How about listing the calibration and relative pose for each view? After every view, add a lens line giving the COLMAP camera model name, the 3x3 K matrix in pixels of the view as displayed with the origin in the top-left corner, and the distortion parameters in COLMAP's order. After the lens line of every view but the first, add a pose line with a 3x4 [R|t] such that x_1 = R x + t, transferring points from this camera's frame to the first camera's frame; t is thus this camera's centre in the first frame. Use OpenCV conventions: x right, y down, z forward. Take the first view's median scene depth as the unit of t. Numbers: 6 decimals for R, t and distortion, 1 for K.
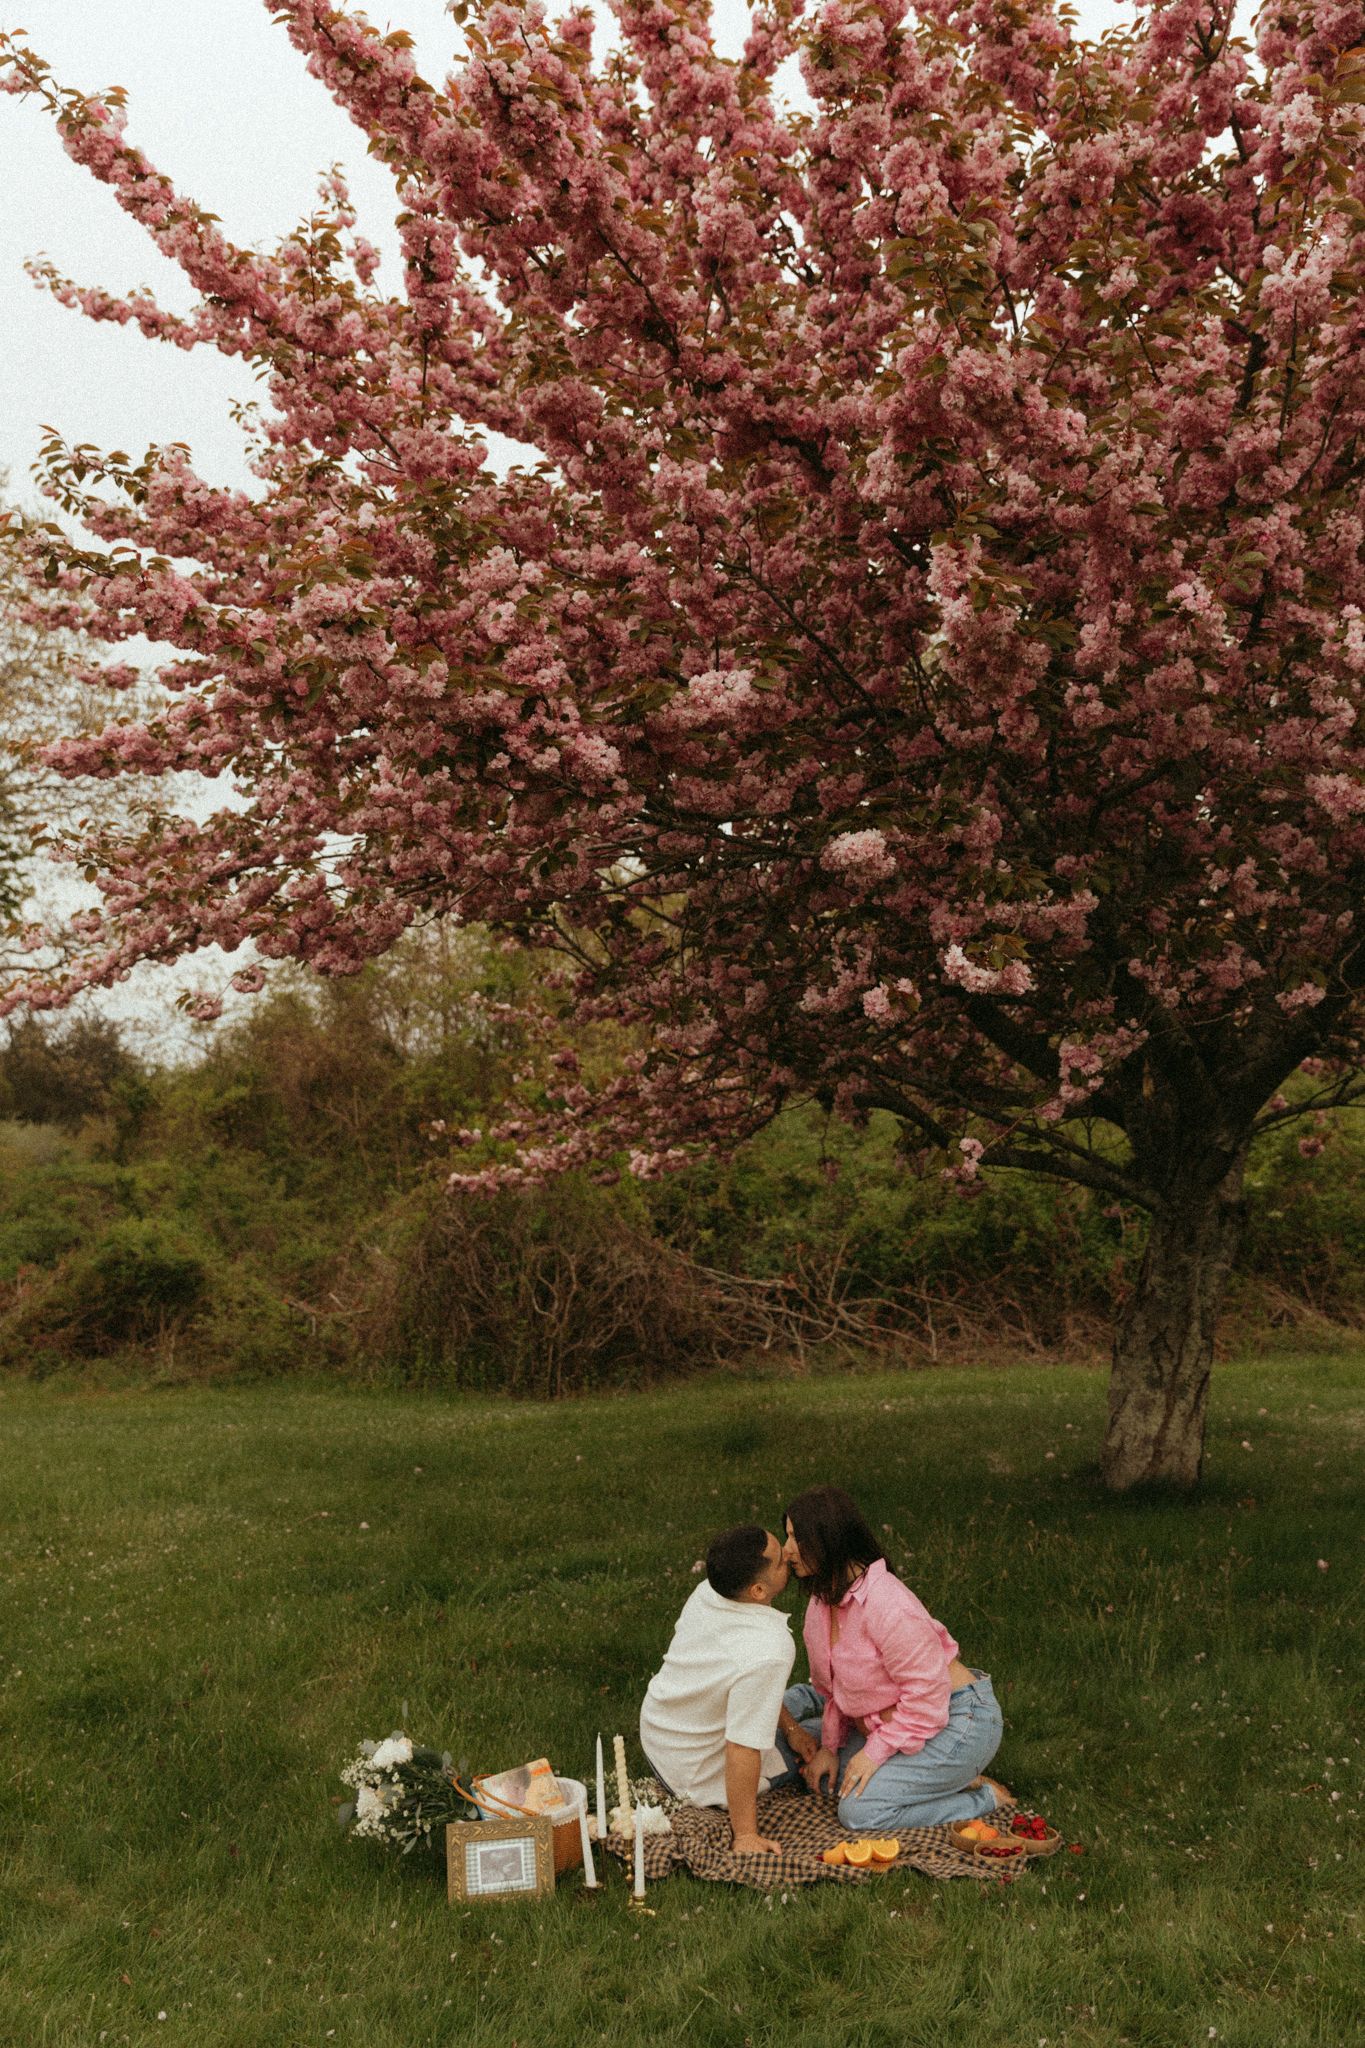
lens RADIAL K [[1944.6, 0, 626.5], [0, 1944.6, 1032.1], [0, 0, 1]] dist [-0.009949, -0.026282]
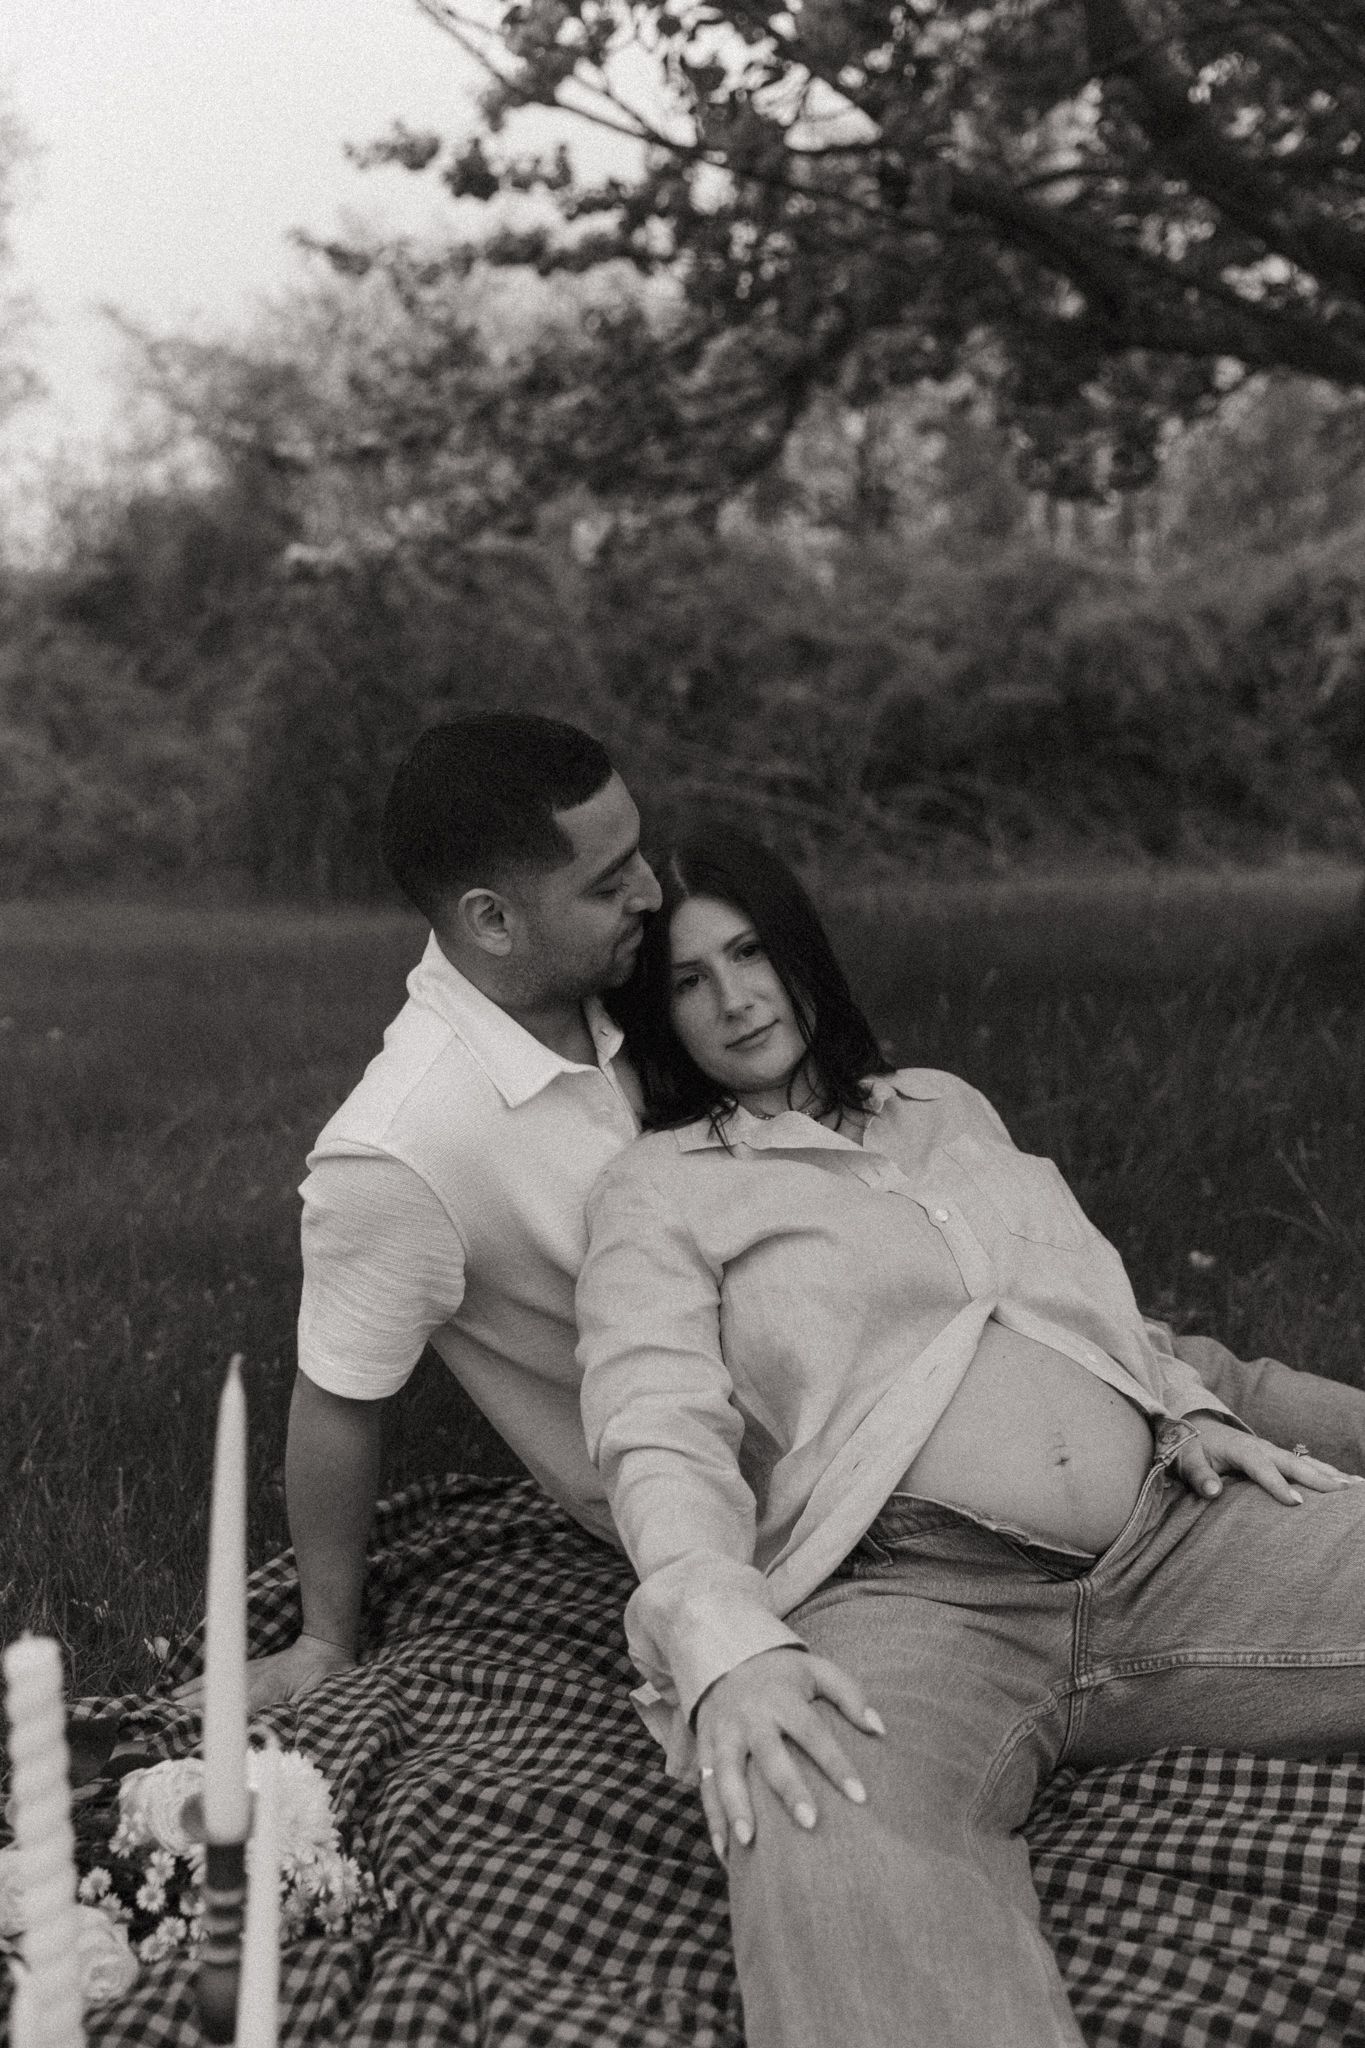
lens RADIAL K [[2143.6, 0, 568.8], [0, 2143.6, 1014.8], [0, 0, 1]] dist [-0.014907, -0.011406]
pose [[0.999821, 0.008078, -0.017111, 0.025419], [-0.004634, 0.981282, 0.192522, 0.126761], [0.018346, -0.192408, 0.981144, 0.384800]]
